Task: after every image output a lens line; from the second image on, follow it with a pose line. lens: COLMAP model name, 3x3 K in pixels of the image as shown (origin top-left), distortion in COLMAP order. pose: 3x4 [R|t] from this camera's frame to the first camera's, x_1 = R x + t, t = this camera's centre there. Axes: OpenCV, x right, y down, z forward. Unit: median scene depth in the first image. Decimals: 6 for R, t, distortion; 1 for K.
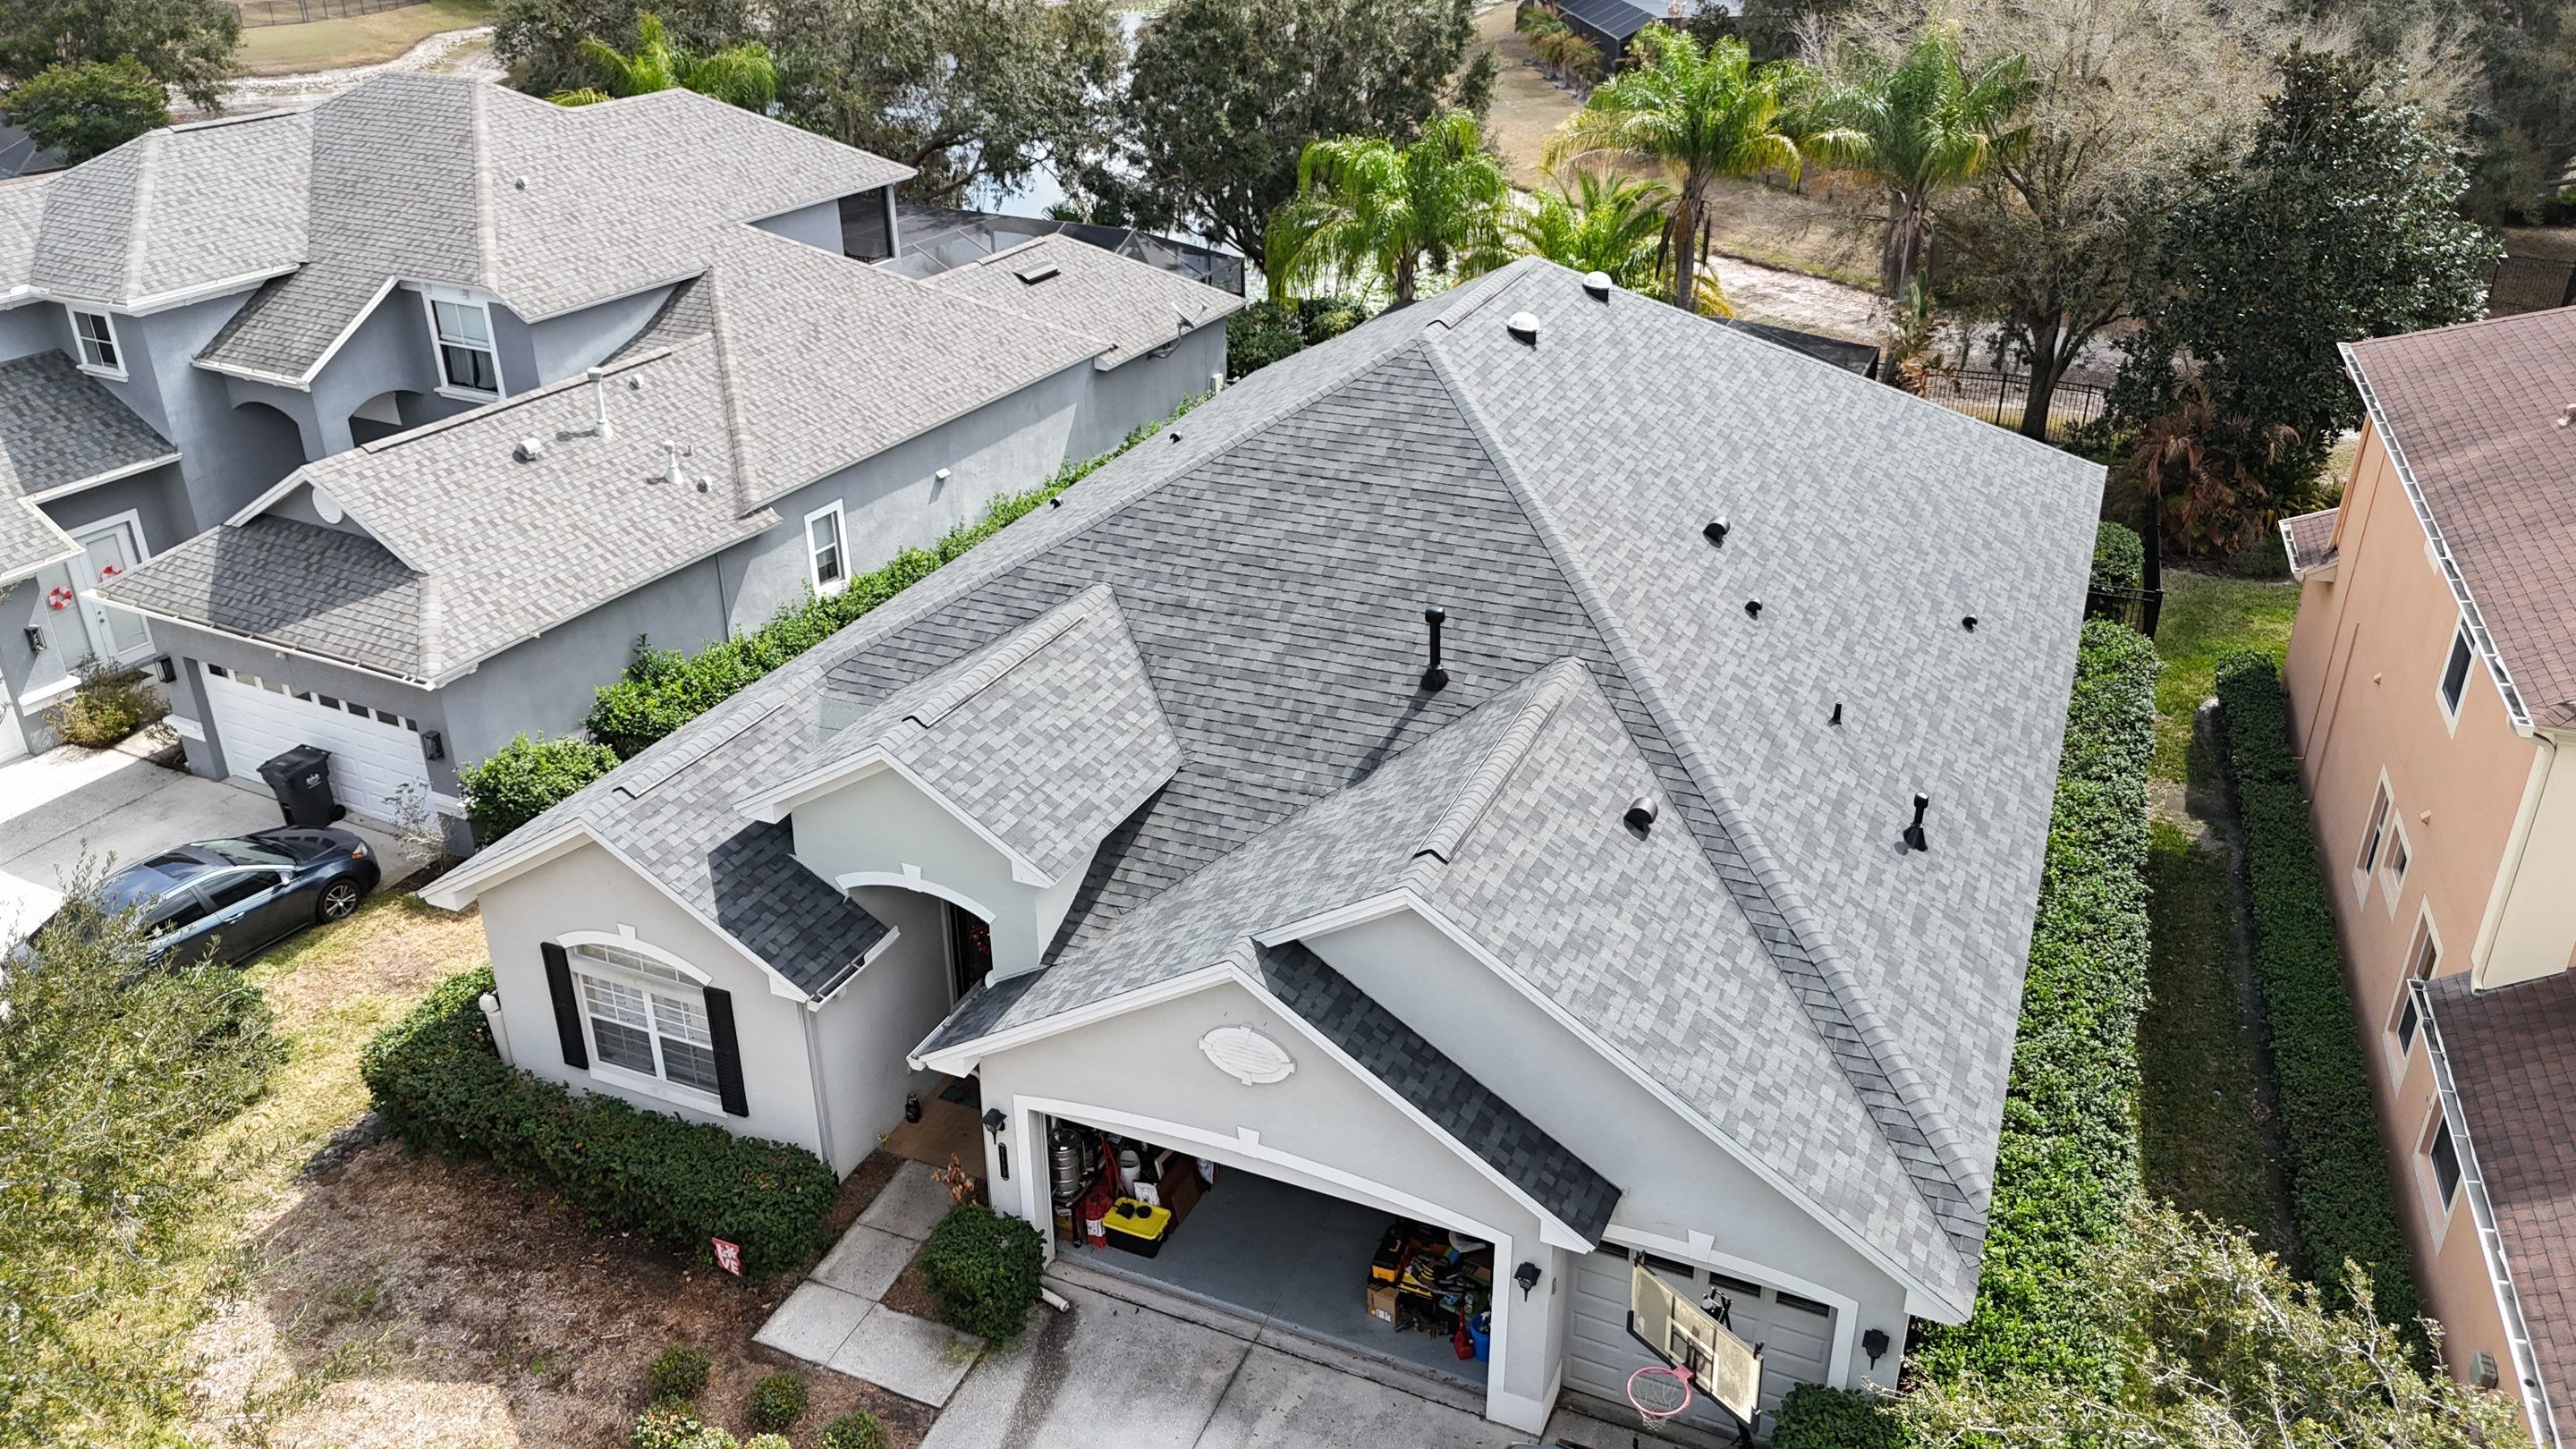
lens RADIAL K [[1888.3, 0, 1285.8], [0, 1888.3, 719.3], [0, 0, 1]] dist [0.126892, -0.173604]
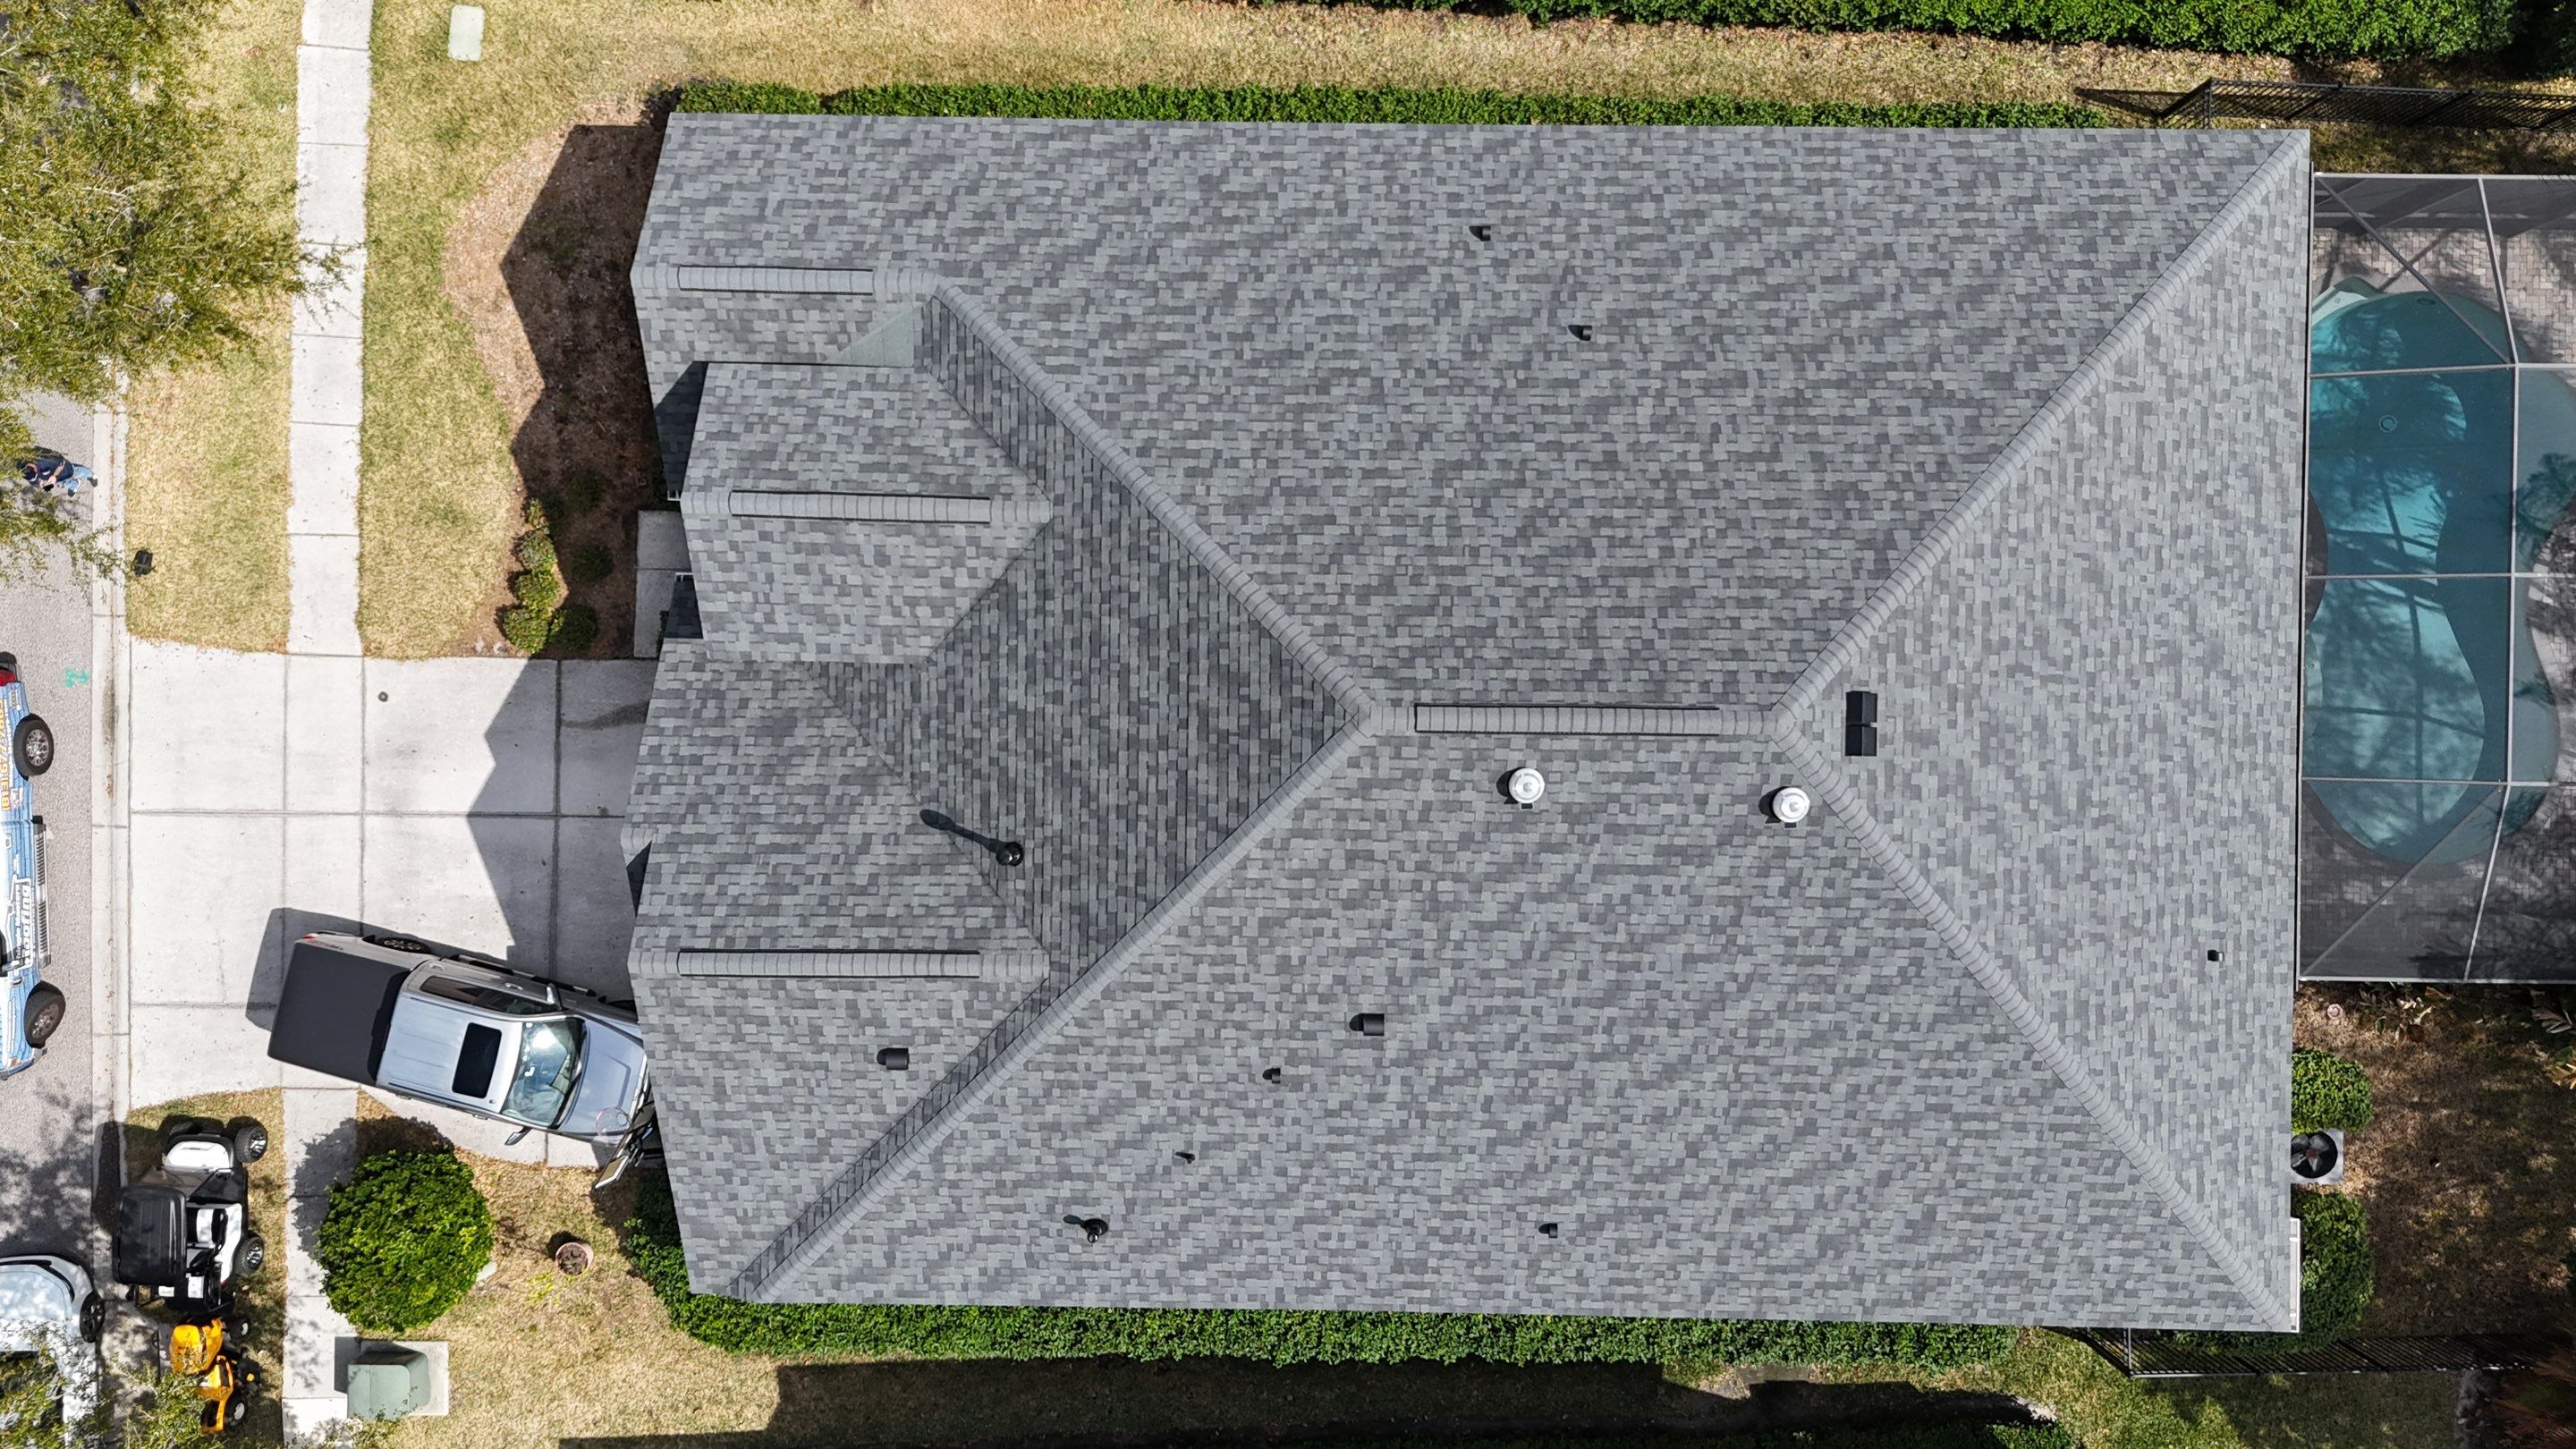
lens RADIAL K [[1888.3, 0, 1285.8], [0, 1888.3, 719.3], [0, 0, 1]] dist [0.126892, -0.173604]
pose [[0.385424, 0.922729, 0.004473, 0.058400], [-0.405978, 0.165220, 0.898824, -1.085112], [0.828631, -0.348244, 0.438288, 0.621207]]
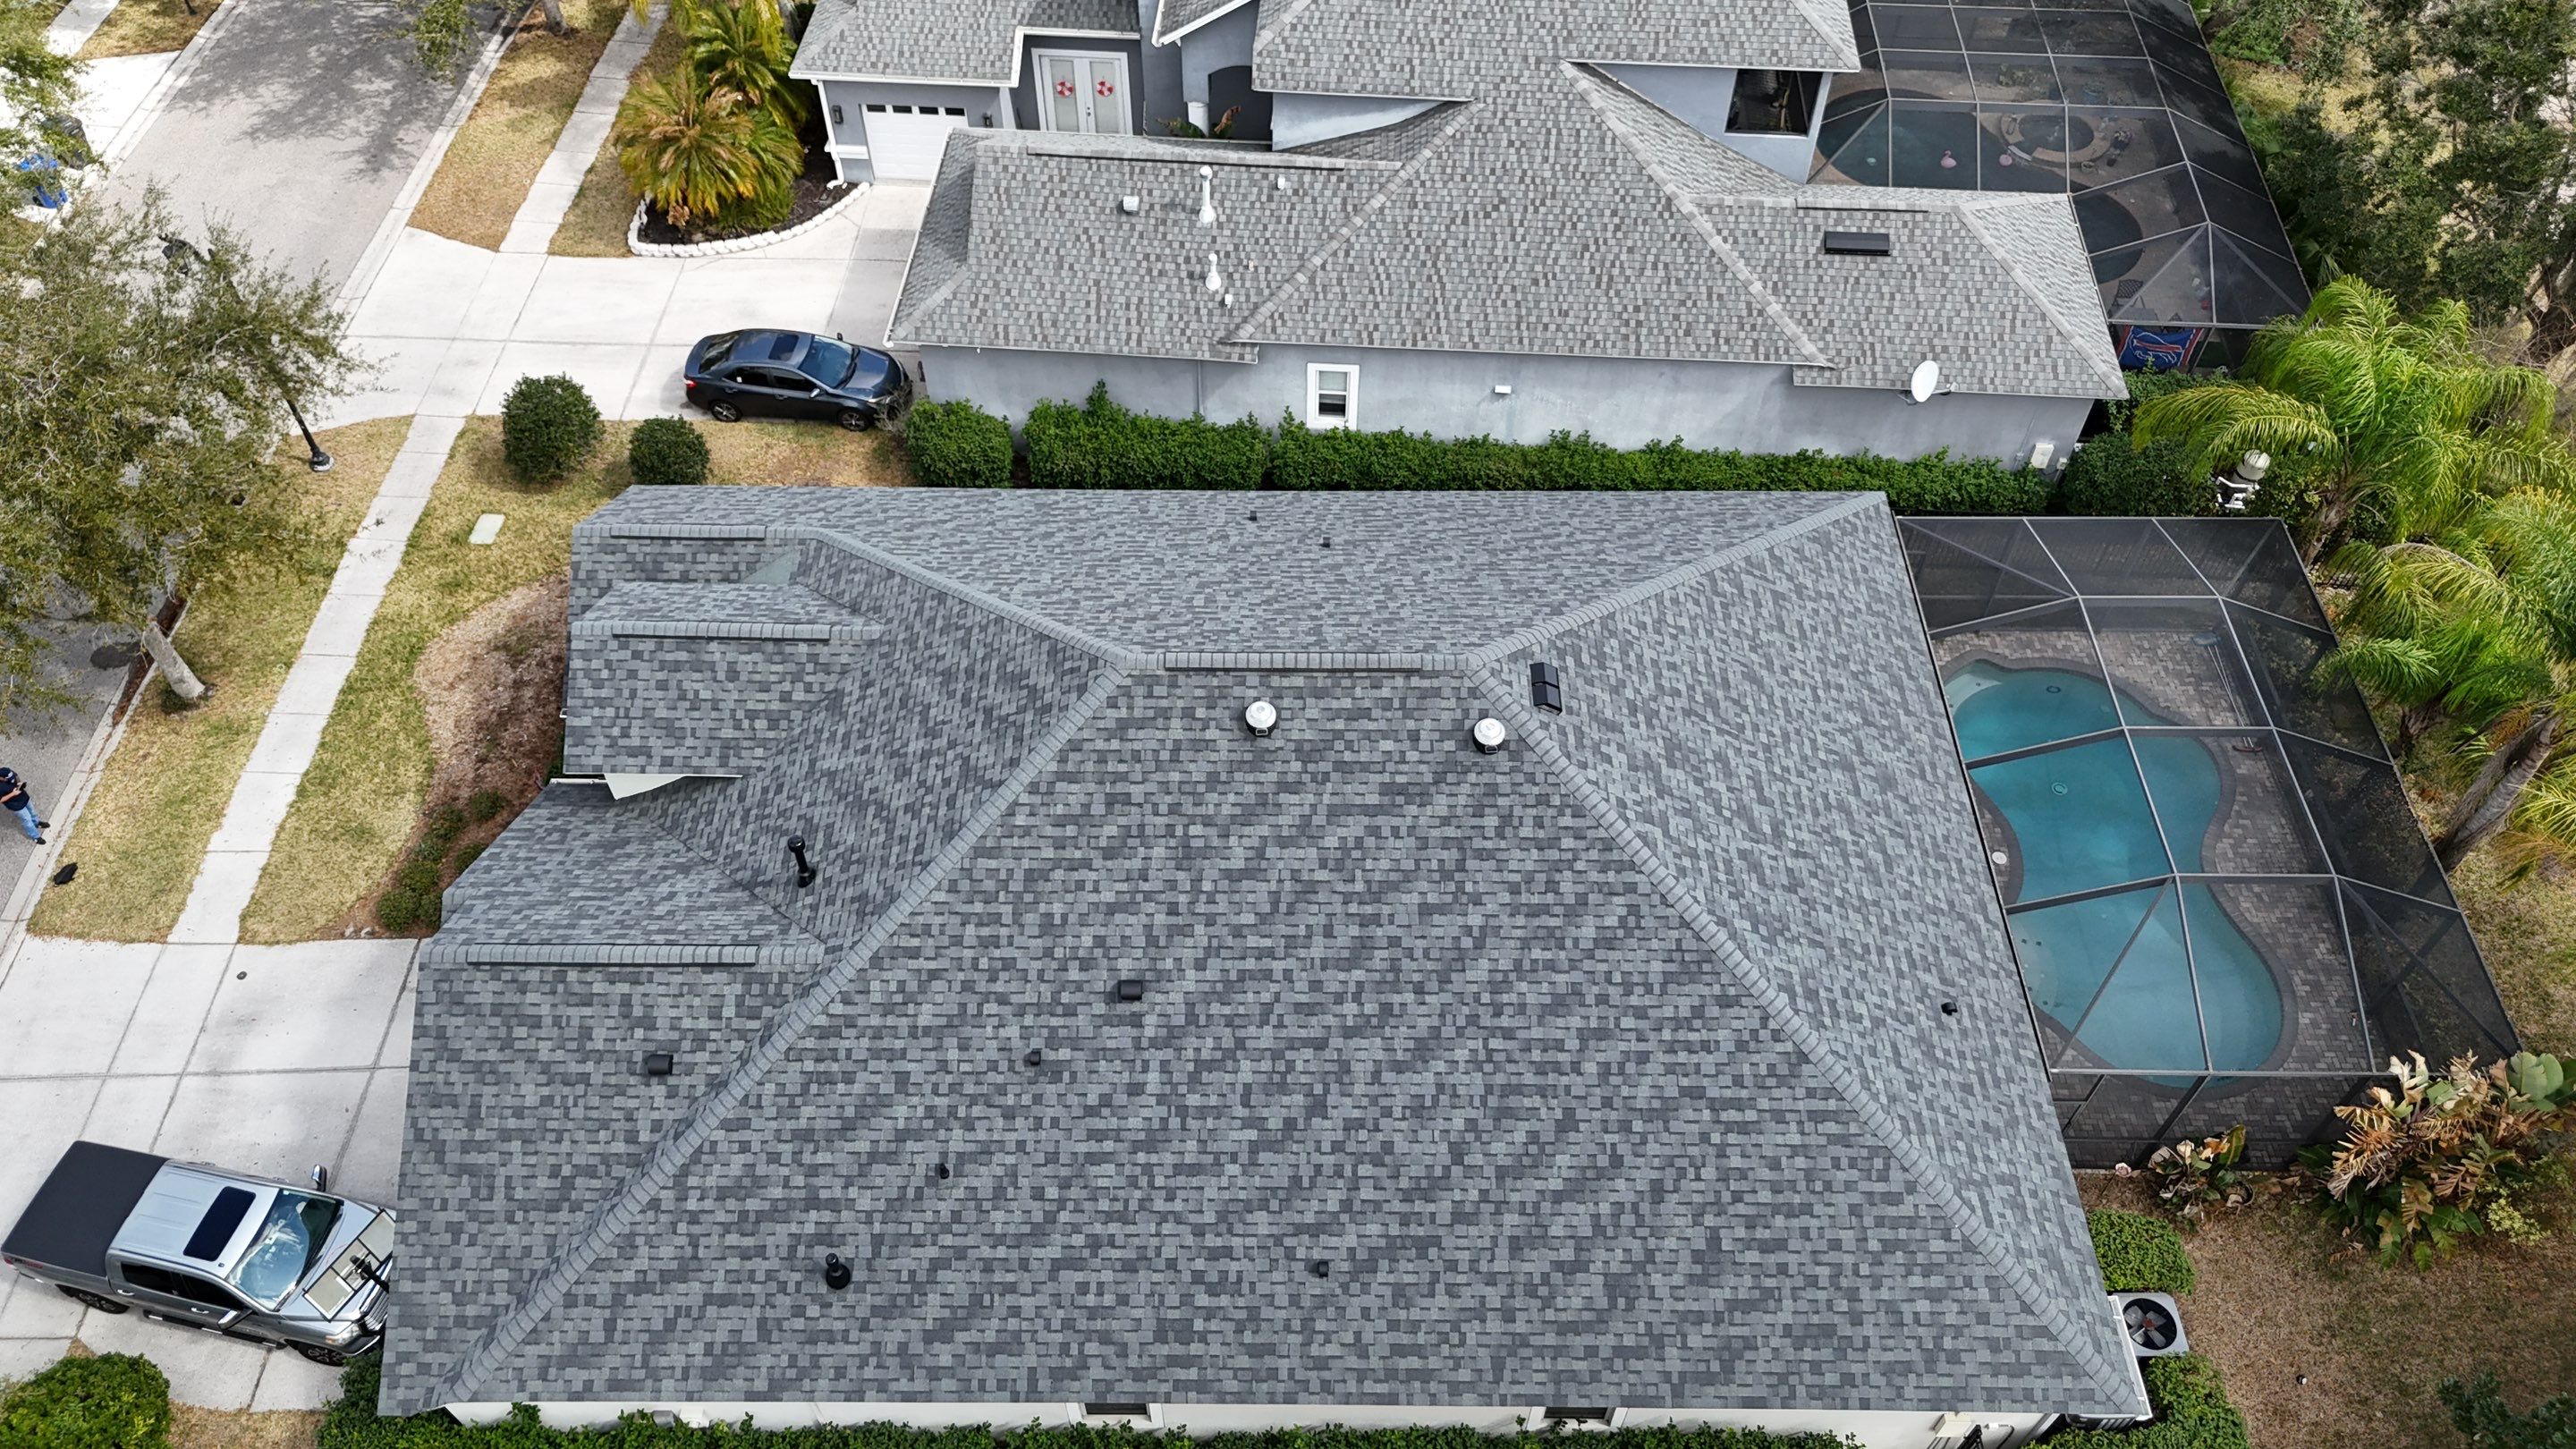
lens RADIAL K [[1922.3, 0, 1278.7], [0, 1922.3, 714.3], [0, 0, 1]] dist [0.132471, -0.219992]
pose [[0.390485, 0.713659, -0.581560, 0.822791], [-0.407305, 0.700447, 0.586069, -0.923195], [0.825605, 0.008021, 0.564191, 0.503450]]
